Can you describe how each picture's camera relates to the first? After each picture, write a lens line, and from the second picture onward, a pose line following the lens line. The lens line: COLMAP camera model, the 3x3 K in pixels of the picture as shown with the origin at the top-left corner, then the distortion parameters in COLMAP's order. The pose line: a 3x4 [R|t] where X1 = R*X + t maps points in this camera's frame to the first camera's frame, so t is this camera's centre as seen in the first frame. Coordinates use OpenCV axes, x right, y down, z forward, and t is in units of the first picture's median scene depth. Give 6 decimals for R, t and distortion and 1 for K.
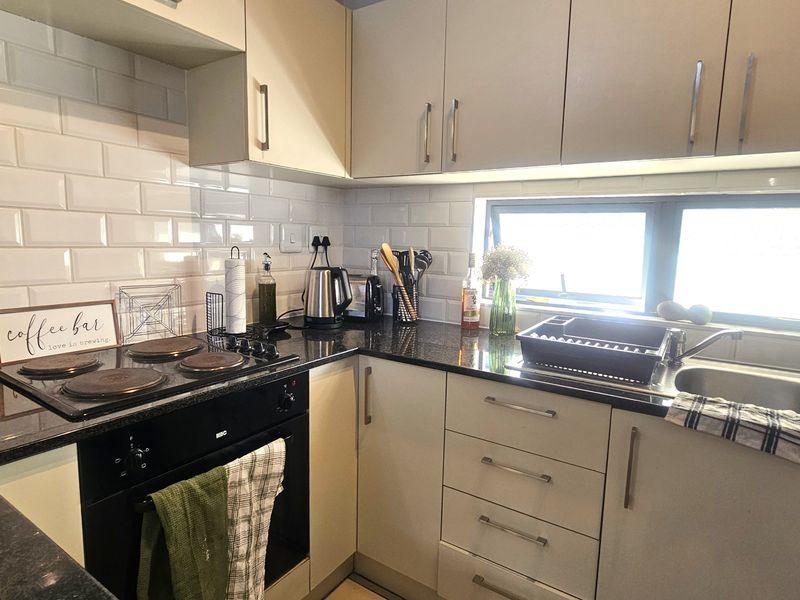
lens RADIAL K [[455.2, 0, 400.0], [0, 455.2, 300.0], [0, 0, 1]] dist [-0.001706, -0.001696]
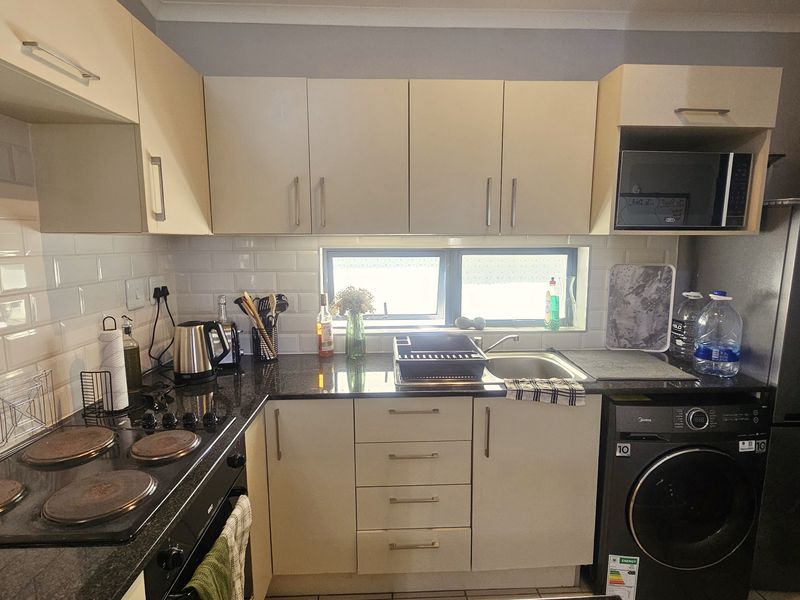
lens RADIAL K [[436.8, 0, 400.0], [0, 436.8, 300.0], [0, 0, 1]] dist [-0.001336, -0.002495]
pose [[0.811544, -0.105613, 0.574667, -0.395314], [0.103496, 0.993959, 0.036515, -0.124730], [-0.575052, 0.029842, 0.817573, -0.067386]]
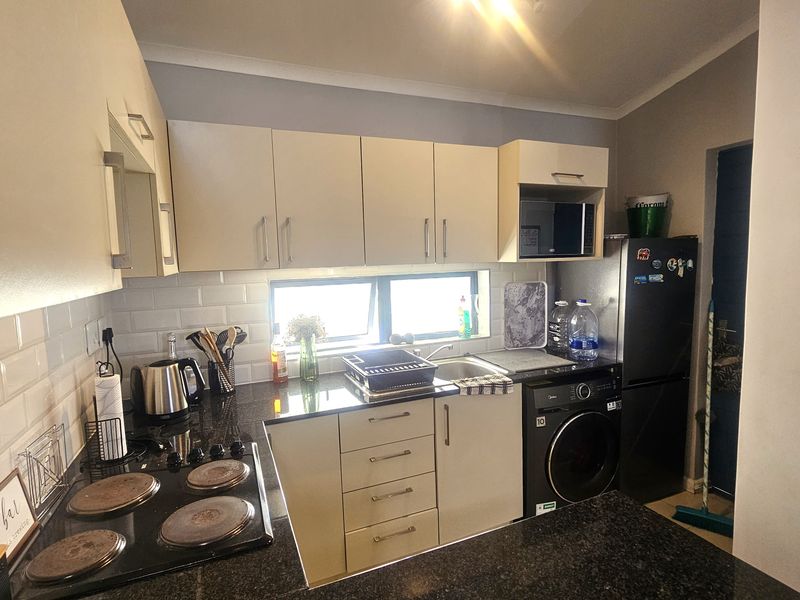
lens RADIAL K [[436.8, 0, 400.0], [0, 436.8, 300.0], [0, 0, 1]] dist [-0.001336, -0.002495]
pose [[0.554477, -0.122058, 0.823200, -0.748616], [0.156900, 0.986778, 0.040630, -0.187504], [-0.817275, 0.106632, 0.566296, 0.021427]]
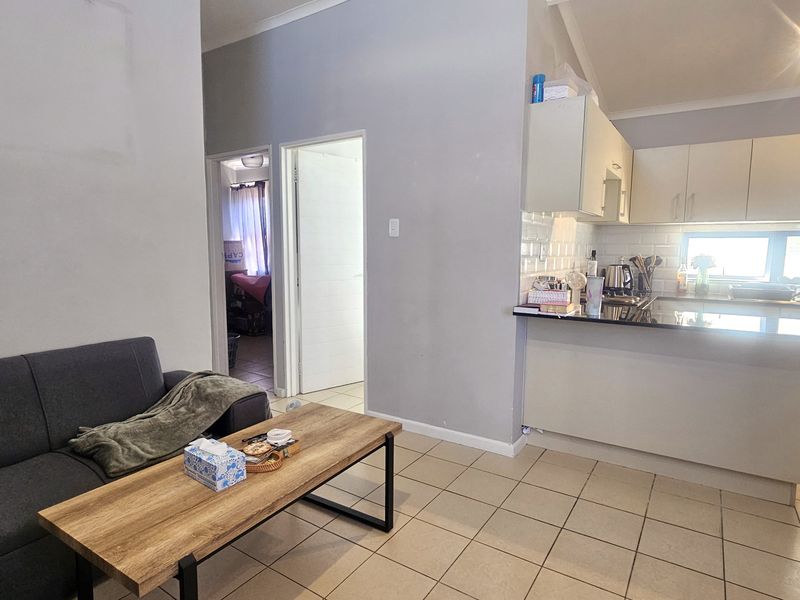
lens RADIAL K [[455.2, 0, 400.0], [0, 455.2, 300.0], [0, 0, 1]] dist [-0.001706, -0.001696]
pose [[0.999817, -0.018982, -0.002364, -1.362855], [0.018917, 0.999509, -0.024965, 0.149301], [0.002837, 0.024915, 0.999686, -1.325822]]
